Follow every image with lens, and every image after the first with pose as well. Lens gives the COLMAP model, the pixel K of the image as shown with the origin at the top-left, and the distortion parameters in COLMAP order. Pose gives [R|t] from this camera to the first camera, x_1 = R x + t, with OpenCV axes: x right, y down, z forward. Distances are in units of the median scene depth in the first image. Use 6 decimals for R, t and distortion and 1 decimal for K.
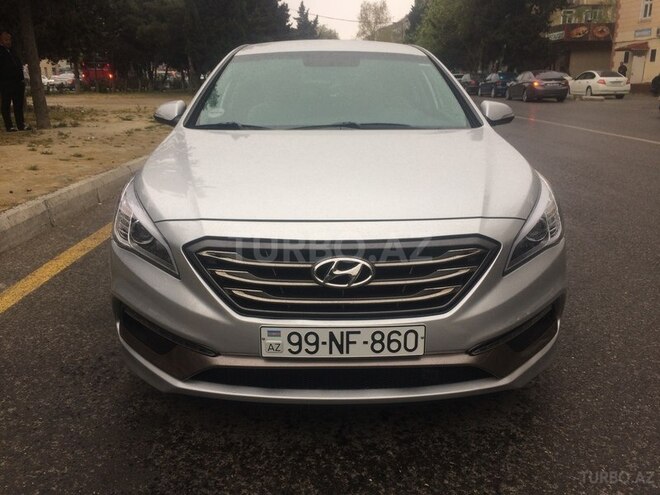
lens RADIAL K [[557.1, 0, 330.0], [0, 557.1, 247.5], [0, 0, 1]] dist [0.010280, -0.003972]
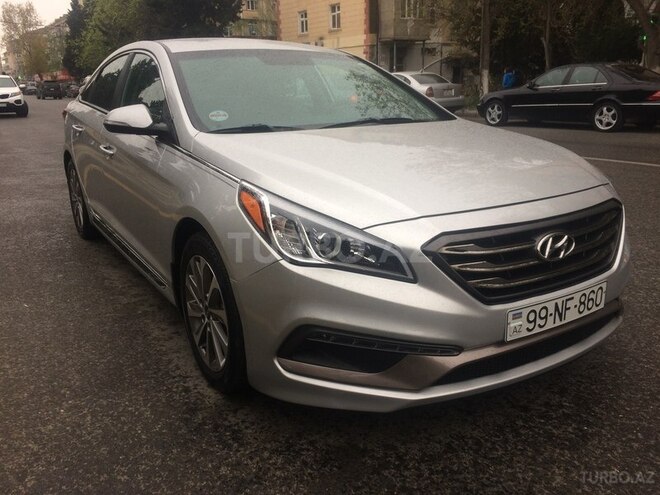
lens RADIAL K [[557.1, 0, 330.0], [0, 557.1, 247.5], [0, 0, 1]] dist [0.010280, -0.003972]
pose [[0.856654, -0.152133, 0.492950, -0.869565], [0.158951, 0.986880, 0.028343, -0.053347], [-0.490794, 0.054075, 0.869596, 0.262484]]
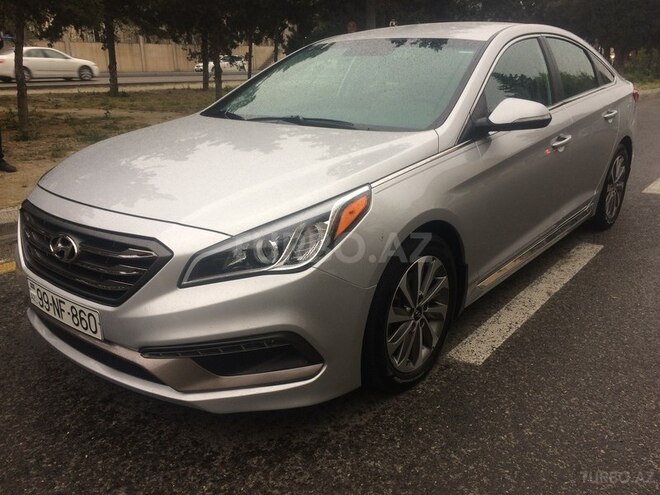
lens RADIAL K [[557.1, 0, 330.0], [0, 557.1, 247.5], [0, 0, 1]] dist [0.010280, -0.003972]
pose [[0.773386, 0.195979, -0.602881, 1.085881], [-0.173169, 0.980156, 0.096476, -0.154788], [0.609825, 0.029787, 0.791976, 0.406832]]
